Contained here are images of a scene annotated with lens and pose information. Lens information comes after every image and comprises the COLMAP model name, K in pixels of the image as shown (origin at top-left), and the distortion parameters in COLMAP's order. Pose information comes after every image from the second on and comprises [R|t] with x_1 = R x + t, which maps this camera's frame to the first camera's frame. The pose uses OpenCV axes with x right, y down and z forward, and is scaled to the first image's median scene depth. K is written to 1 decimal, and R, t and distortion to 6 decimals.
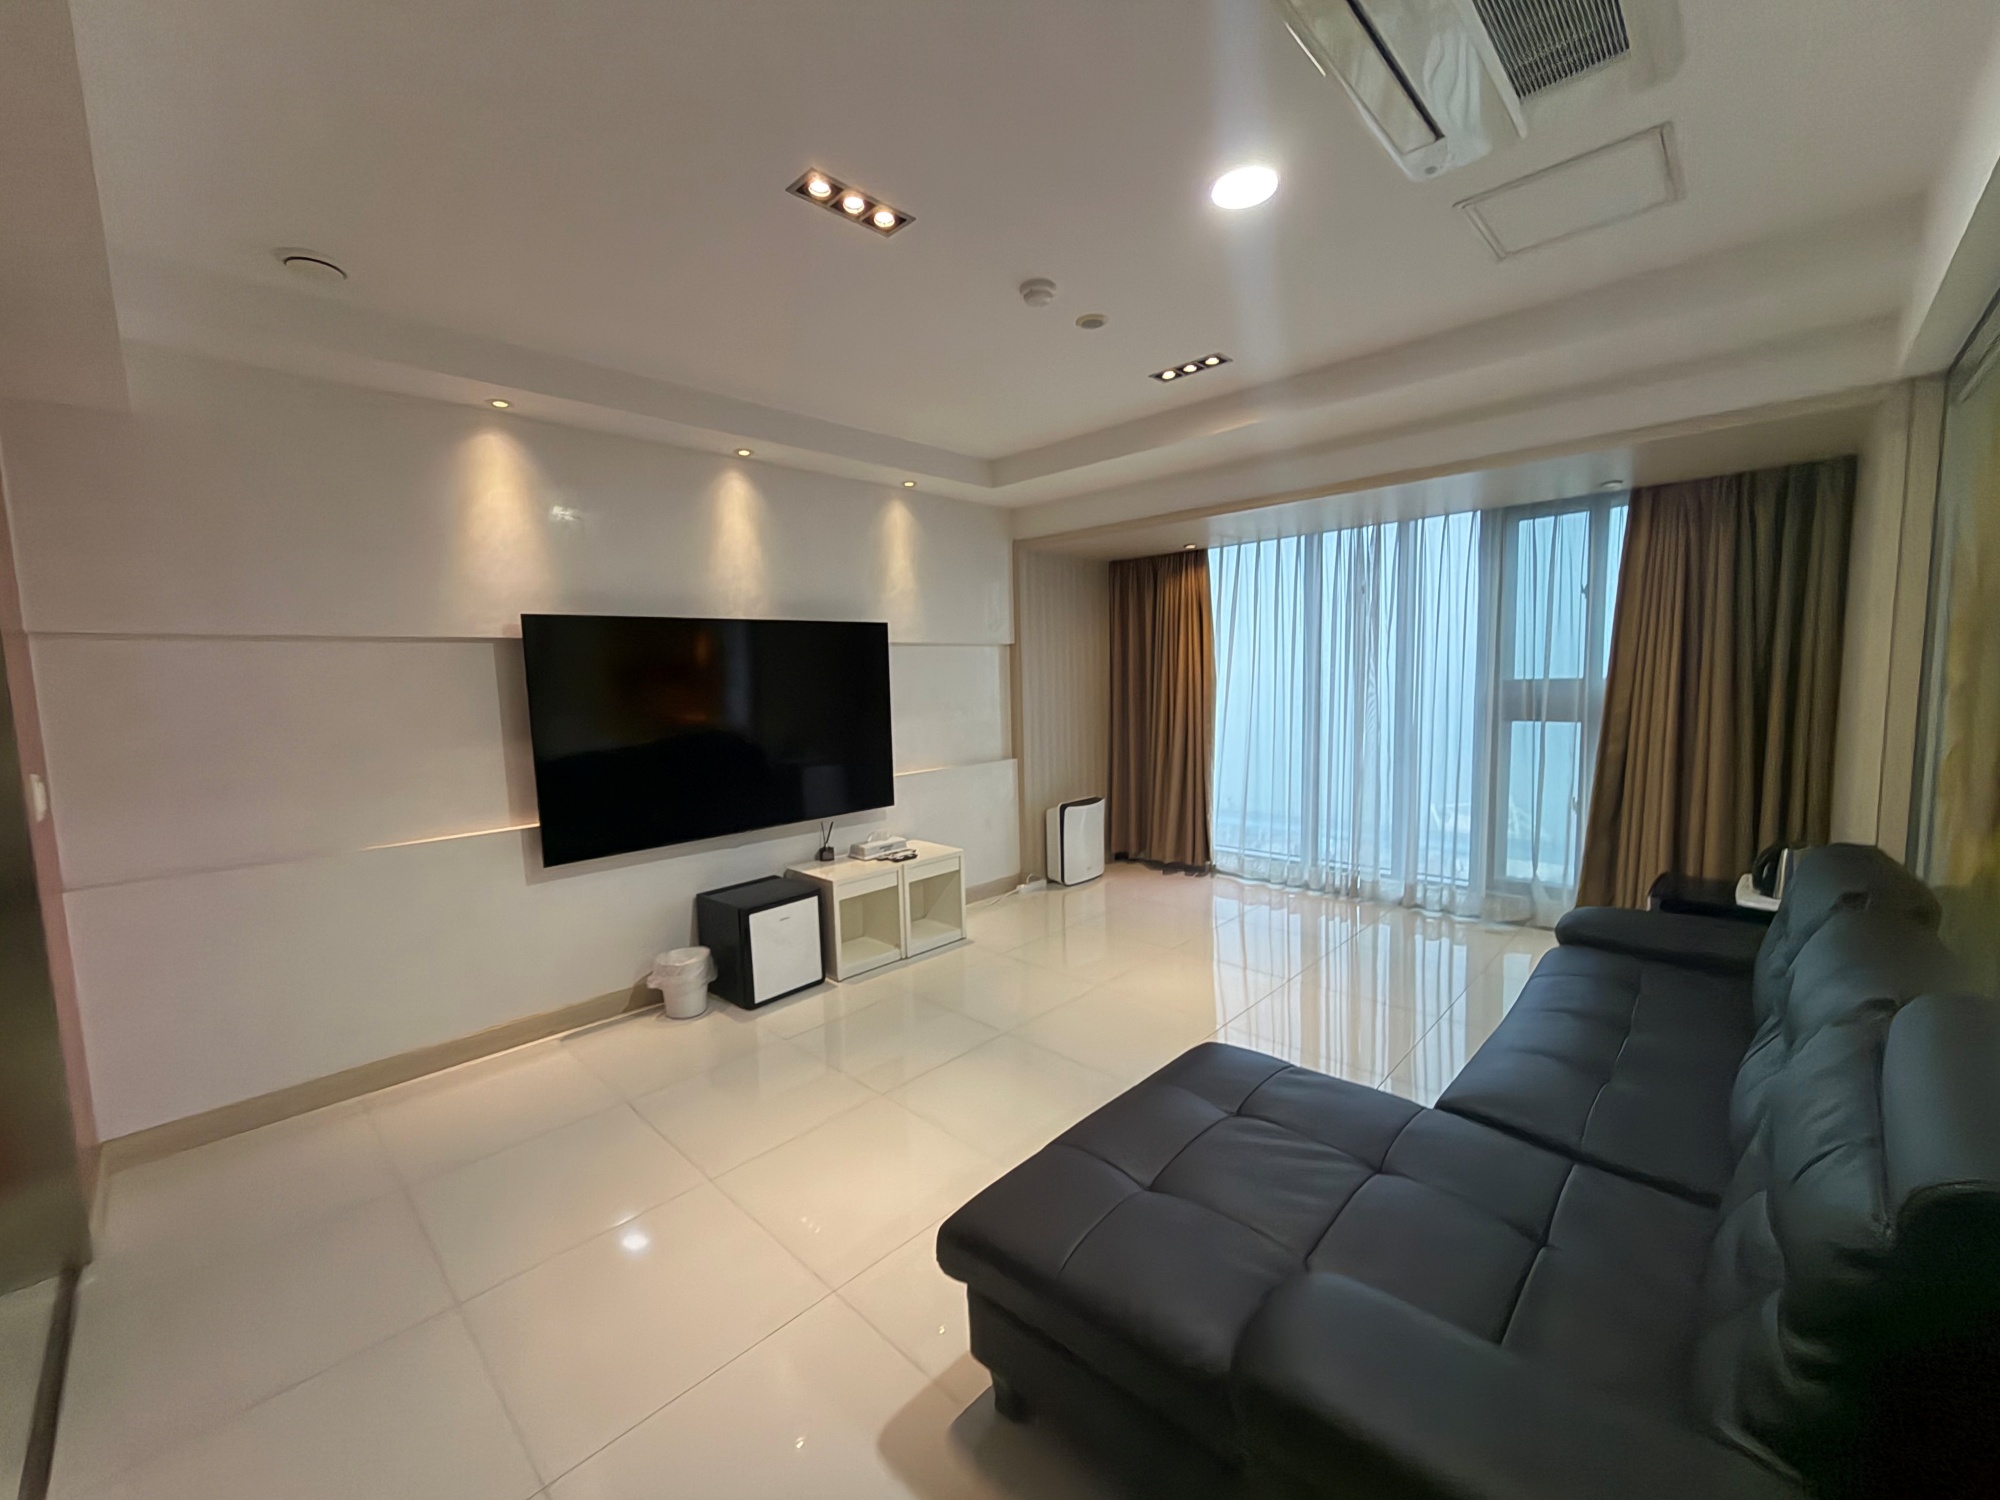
lens RADIAL K [[791.7, 0, 979.9], [0, 791.7, 741.9], [0, 0, 1]] dist [-0.015564, -0.000657]
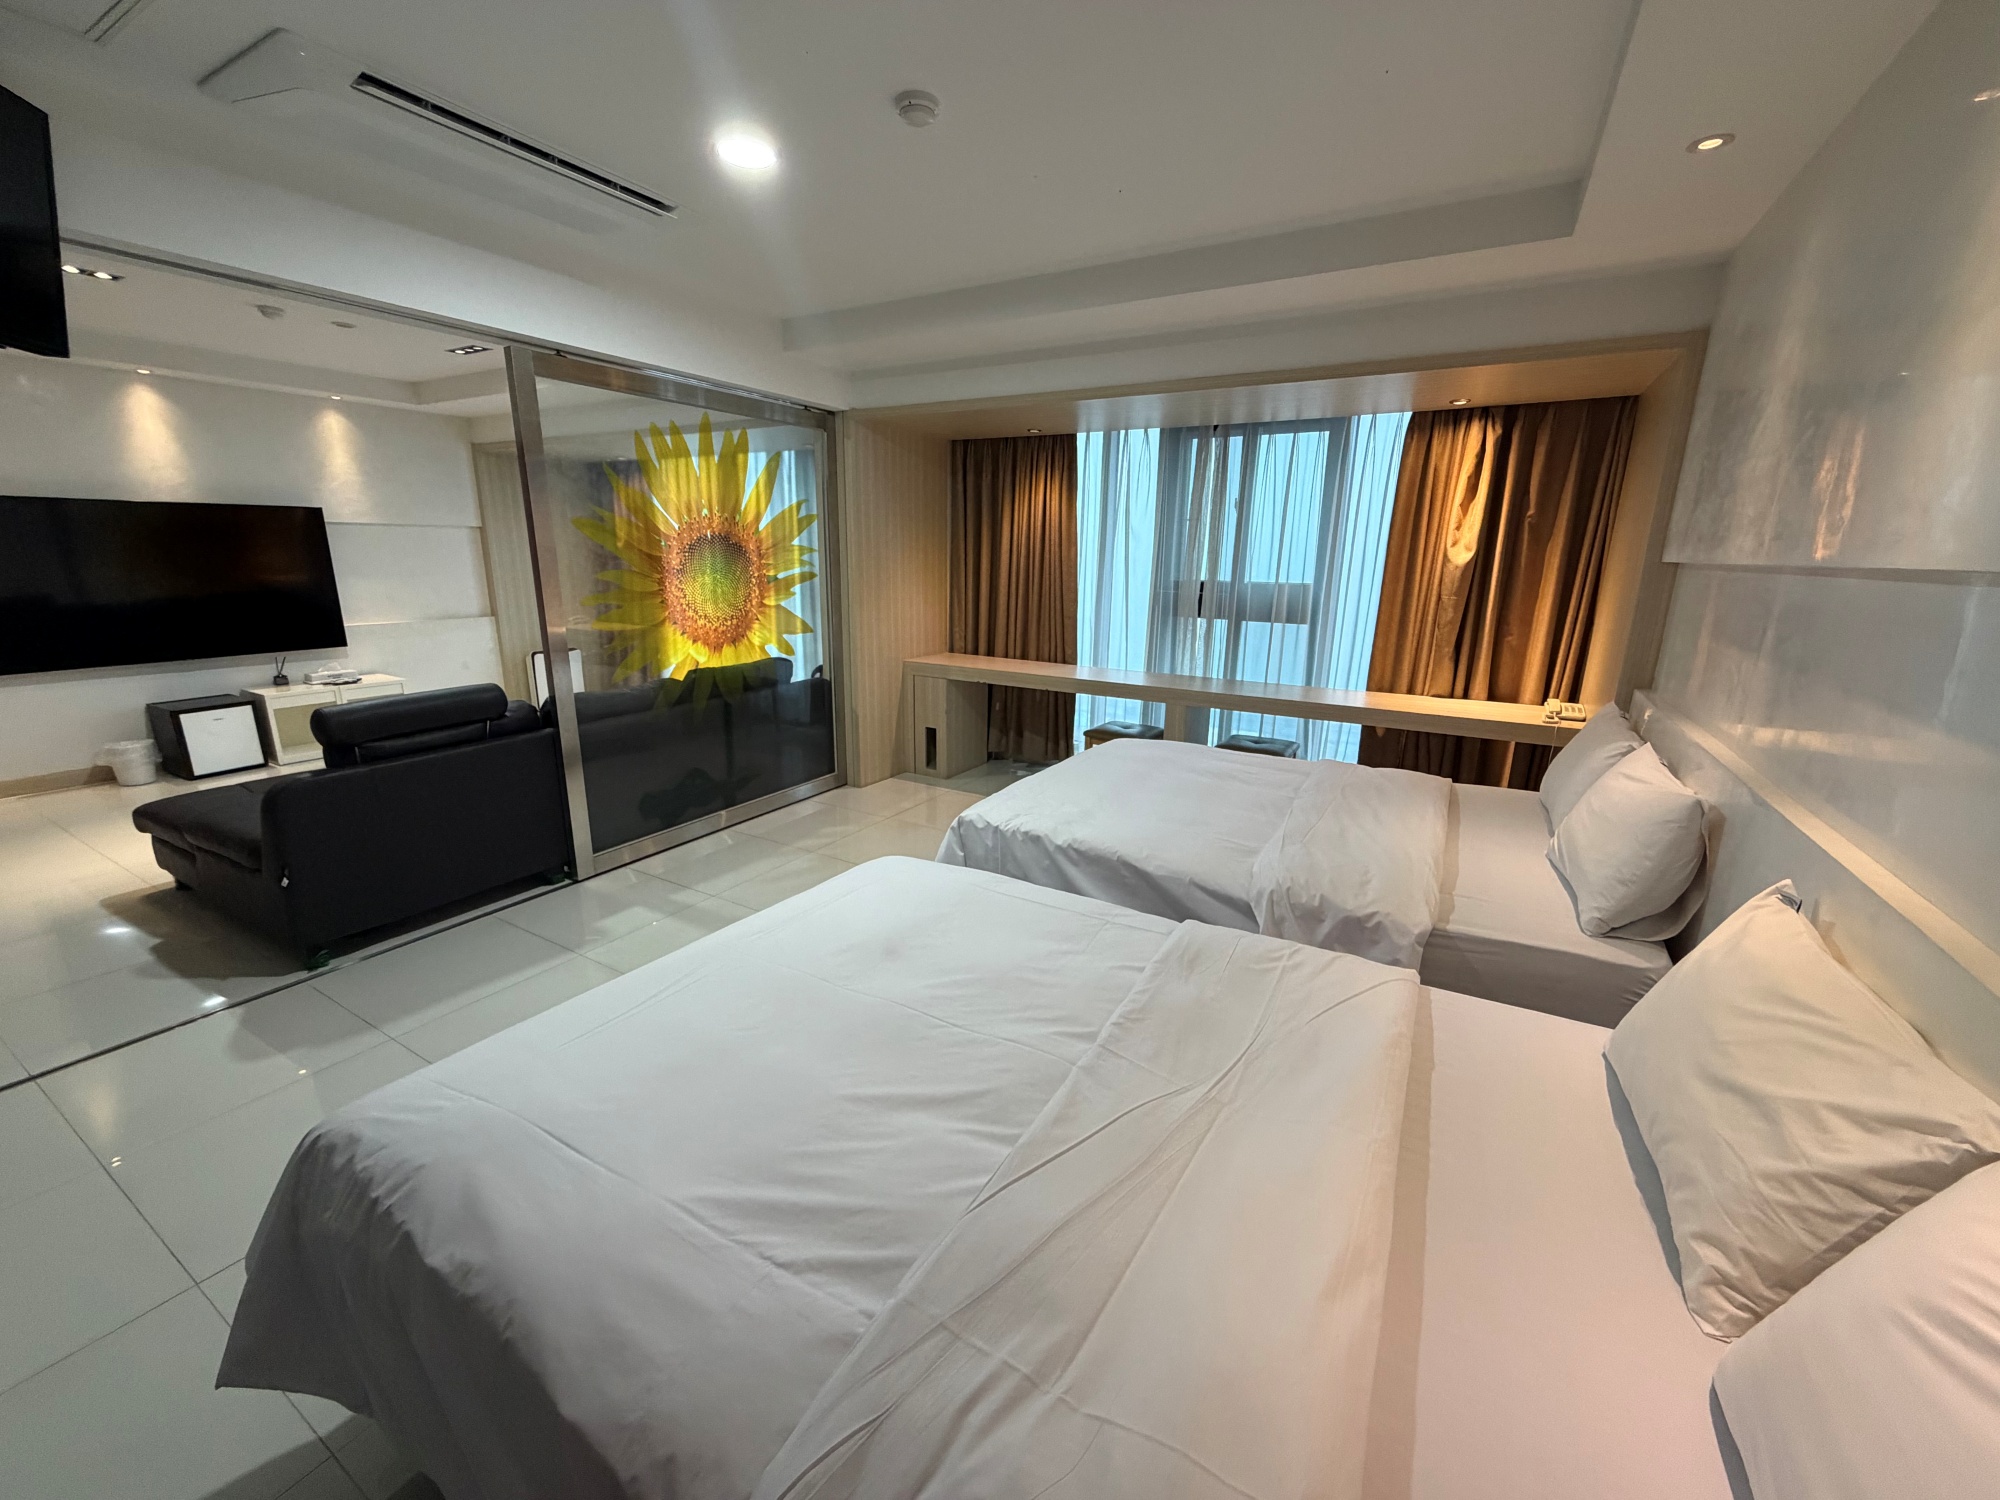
lens RADIAL K [[791.7, 0, 1017.0], [0, 791.7, 754.5], [0, 0, 1]] dist [-0.015564, -0.000657]
pose [[0.962303, -0.016849, 0.271458, 0.646112], [-0.026184, 0.987704, 0.154127, 0.027339], [-0.270717, -0.155425, 0.950029, -0.626877]]
